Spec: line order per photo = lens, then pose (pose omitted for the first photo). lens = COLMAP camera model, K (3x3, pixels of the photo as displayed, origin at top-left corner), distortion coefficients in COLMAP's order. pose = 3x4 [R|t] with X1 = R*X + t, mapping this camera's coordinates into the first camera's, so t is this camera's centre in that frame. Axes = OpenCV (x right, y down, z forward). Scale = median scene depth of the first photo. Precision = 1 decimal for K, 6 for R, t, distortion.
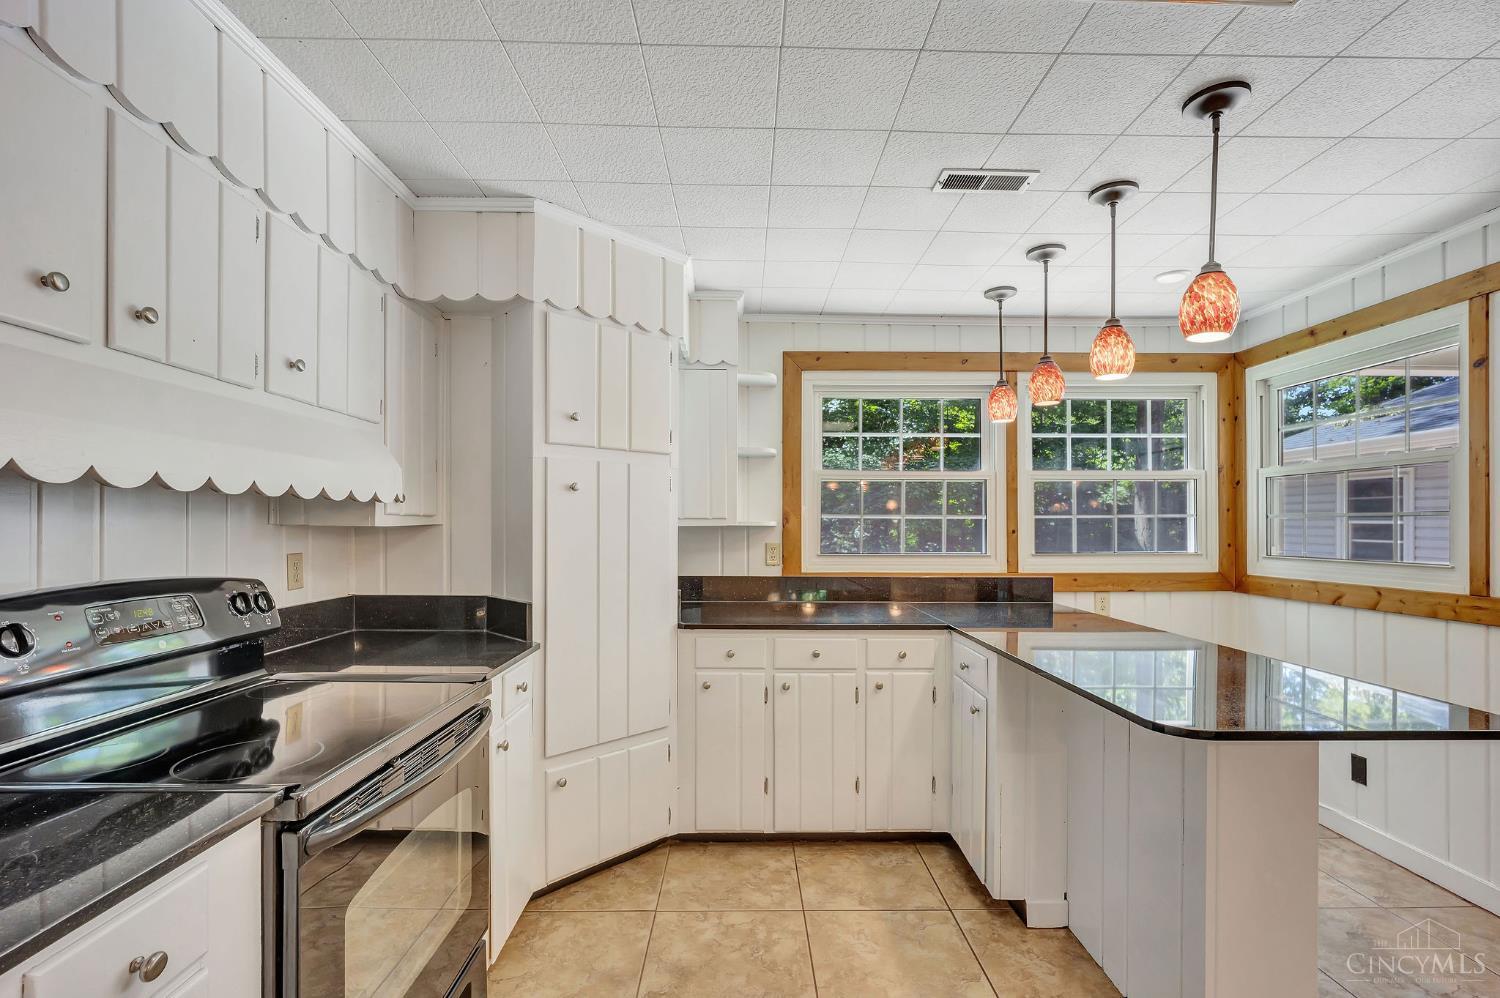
lens RADIAL K [[675.6, 0, 748.7], [0, 675.6, 527.0], [0, 0, 1]] dist [-0.002339, 0.000411]
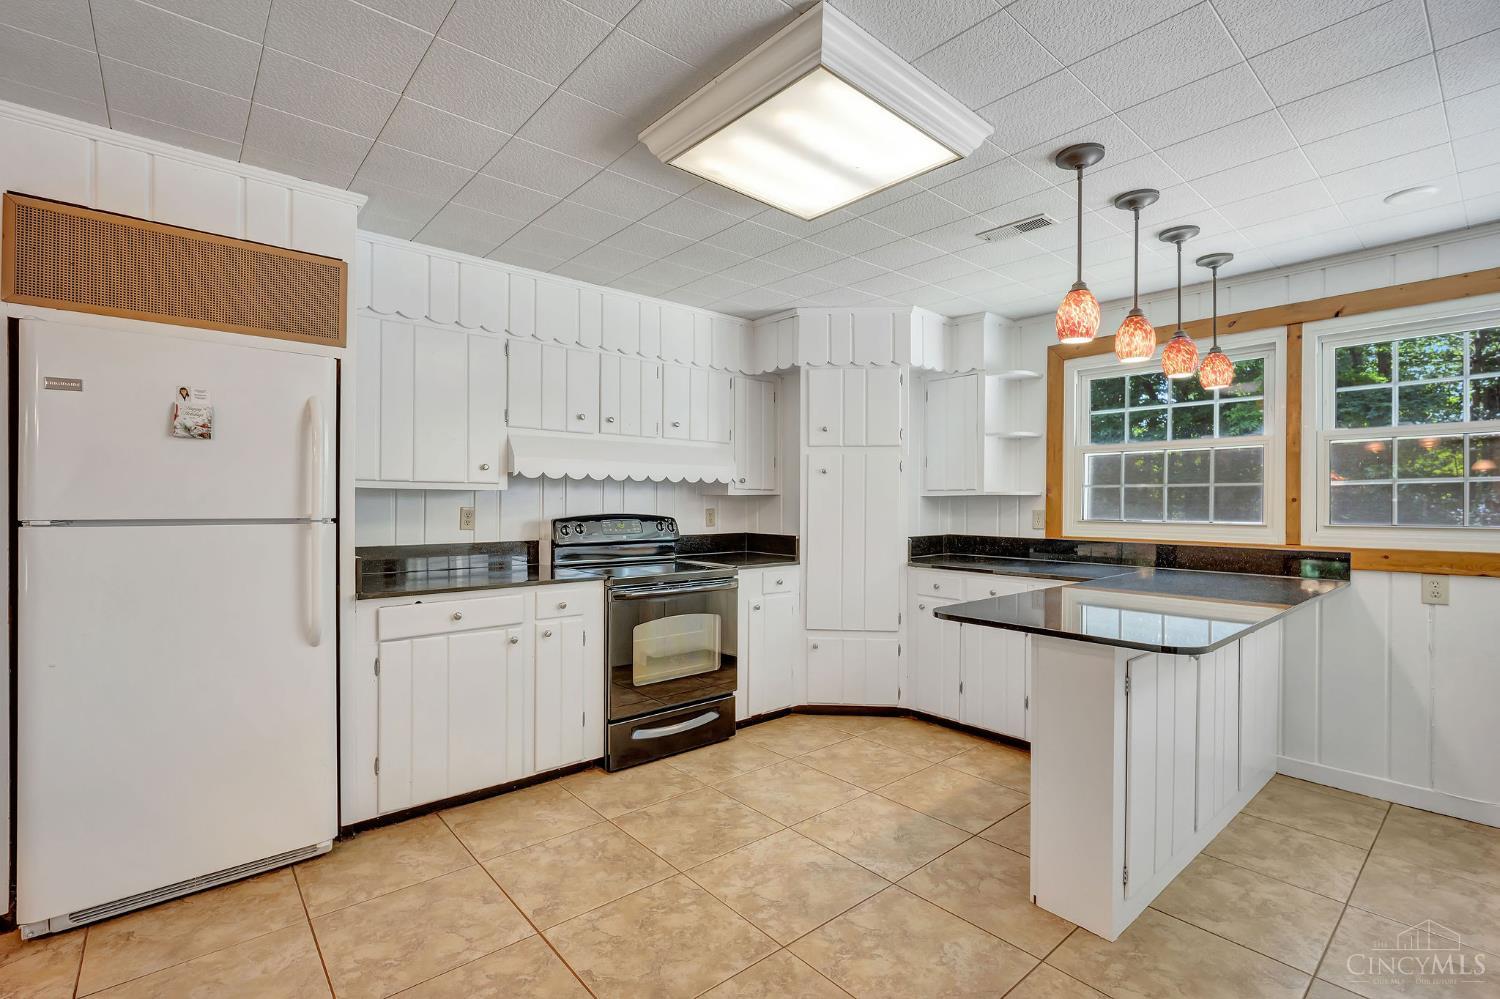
lens RADIAL K [[675.6, 0, 750.8], [0, 675.6, 501.8], [0, 0, 1]] dist [-0.002339, 0.000411]
pose [[0.647799, -0.001975, -0.761809, 0.864586], [-0.004102, 0.999973, -0.006080, 0.026299], [0.761801, 0.007063, 0.647773, -0.210776]]
